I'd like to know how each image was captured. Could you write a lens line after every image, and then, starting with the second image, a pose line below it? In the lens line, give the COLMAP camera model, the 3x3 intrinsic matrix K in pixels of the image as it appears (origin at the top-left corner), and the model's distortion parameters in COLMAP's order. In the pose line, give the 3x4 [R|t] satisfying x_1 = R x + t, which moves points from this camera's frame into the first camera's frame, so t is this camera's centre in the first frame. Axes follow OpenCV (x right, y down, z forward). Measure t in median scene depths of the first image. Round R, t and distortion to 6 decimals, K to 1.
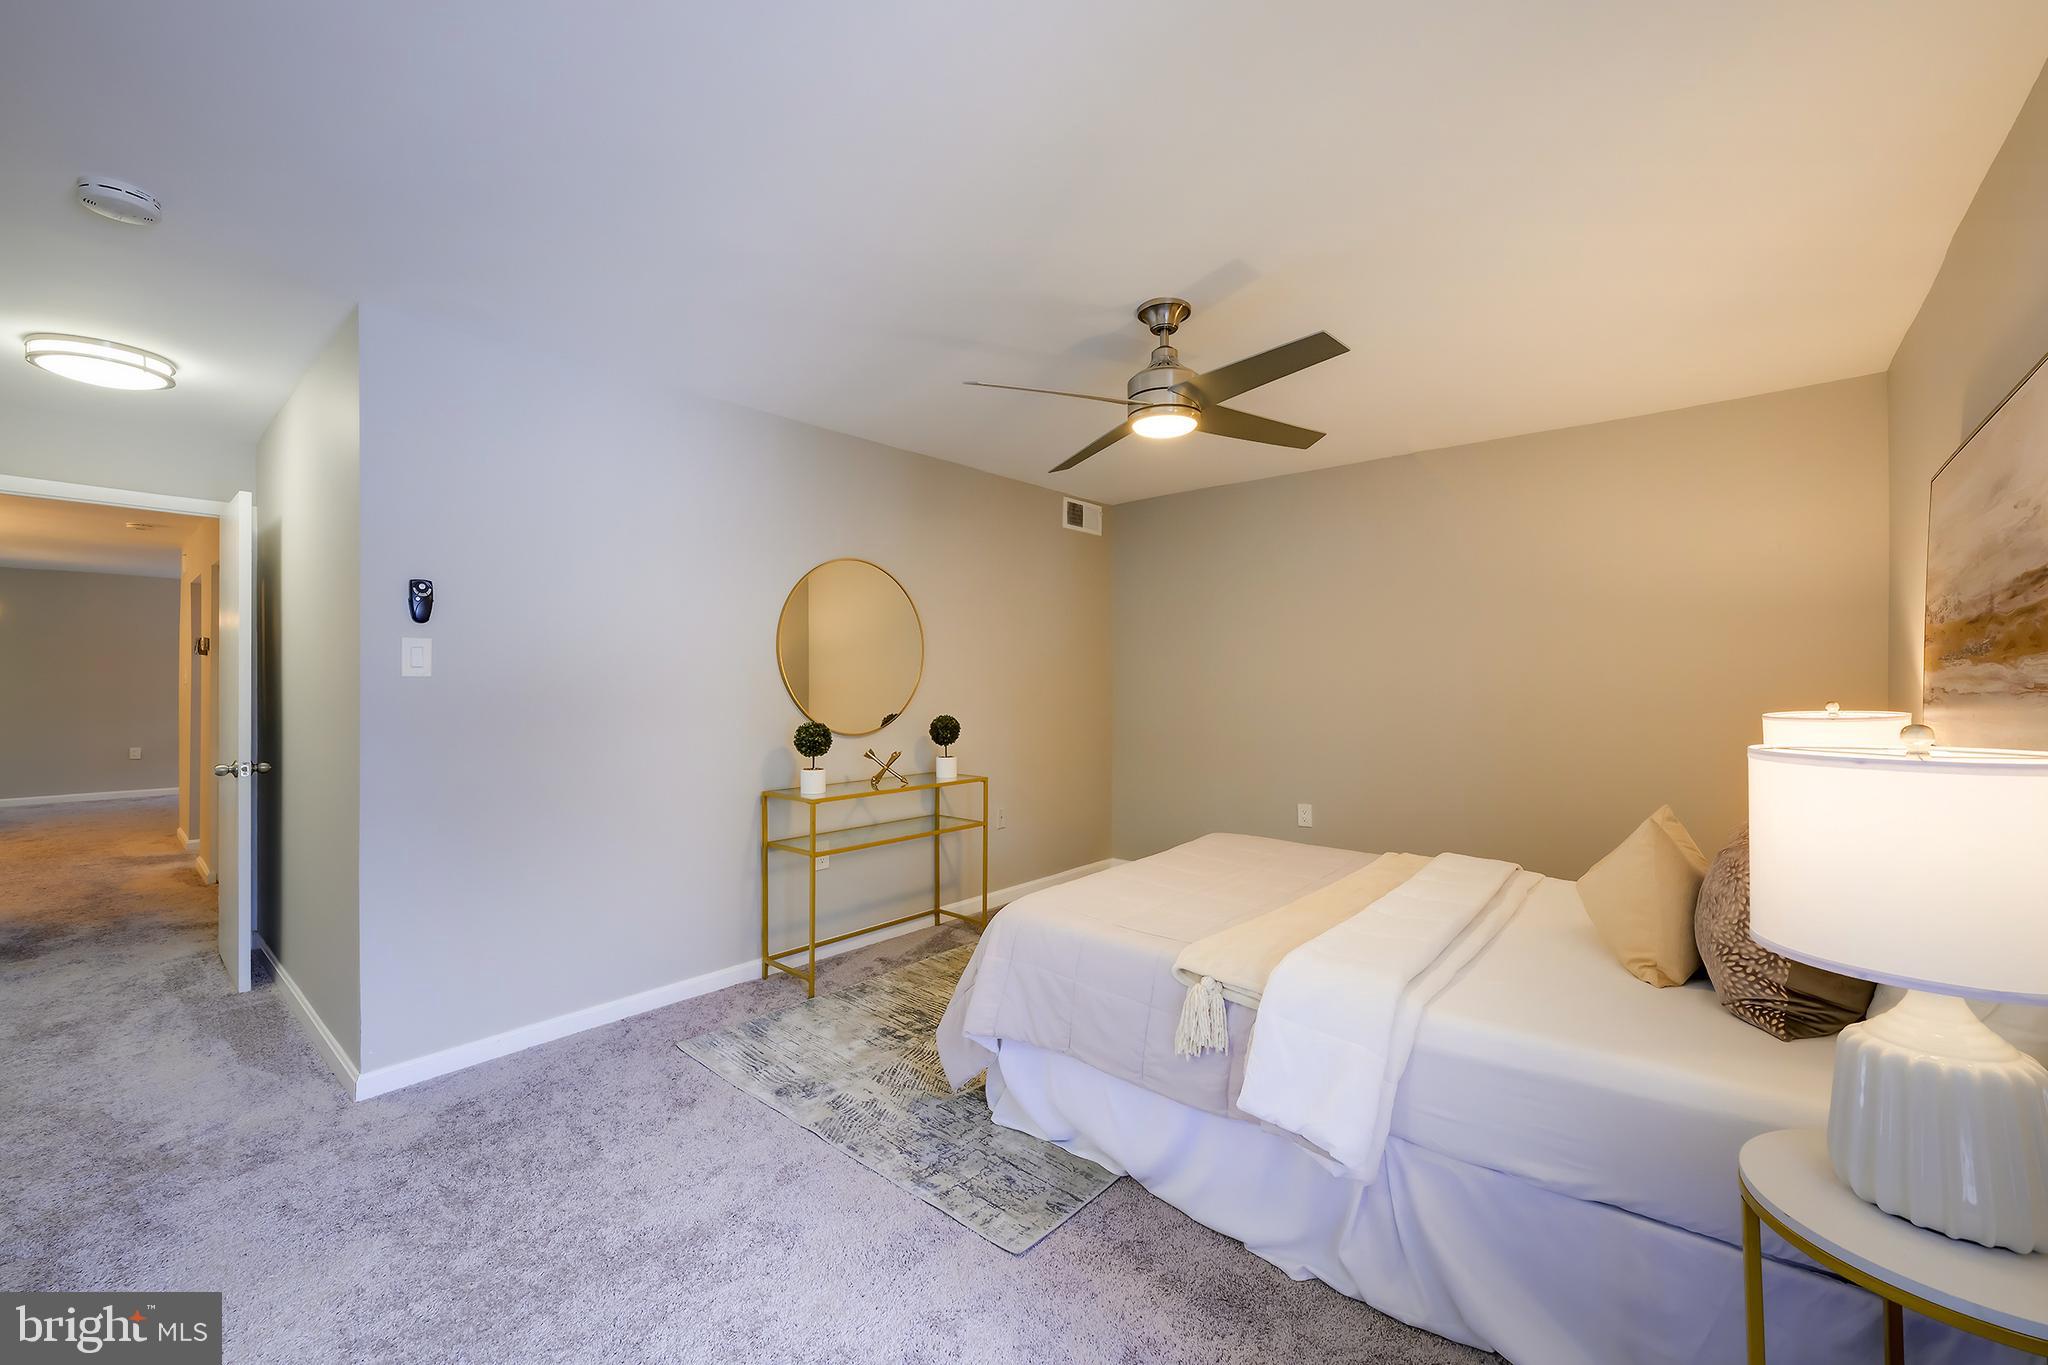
lens RADIAL K [[814.5, 0, 1033.8], [0, 814.5, 684.4], [0, 0, 1]] dist [-0.000607, 0.000167]
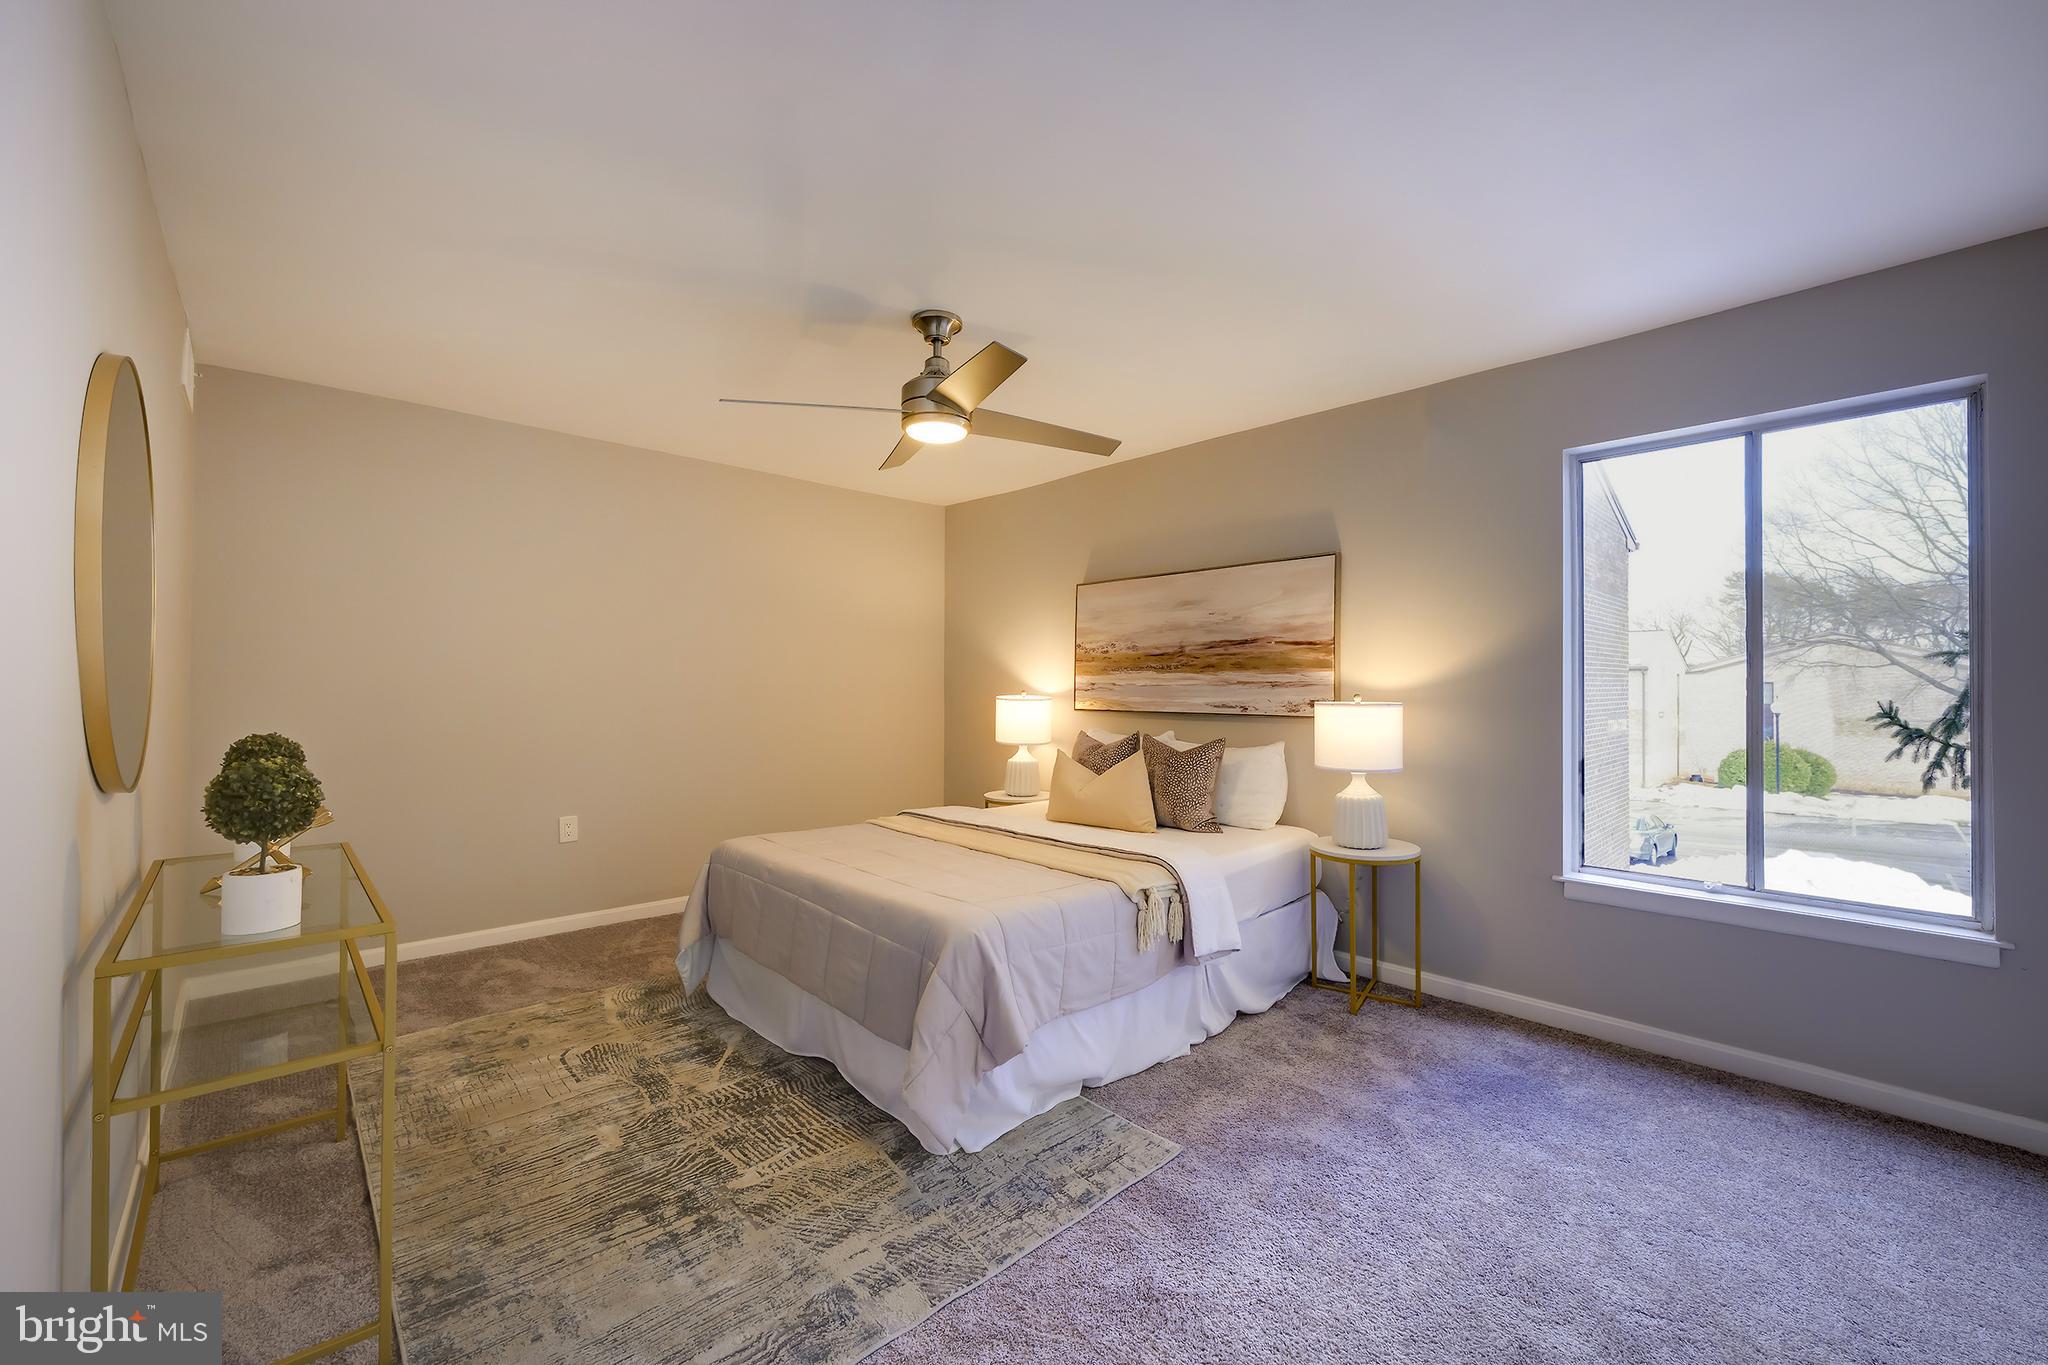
lens RADIAL K [[814.5, 0, 1028.5], [0, 814.5, 677.9], [0, 0, 1]] dist [-0.000607, 0.000167]
pose [[0.116657, 0.009456, 0.993127, -0.646989], [-0.005314, 0.999946, -0.008896, 0.006762], [-0.993158, -0.004240, 0.116701, 0.564520]]
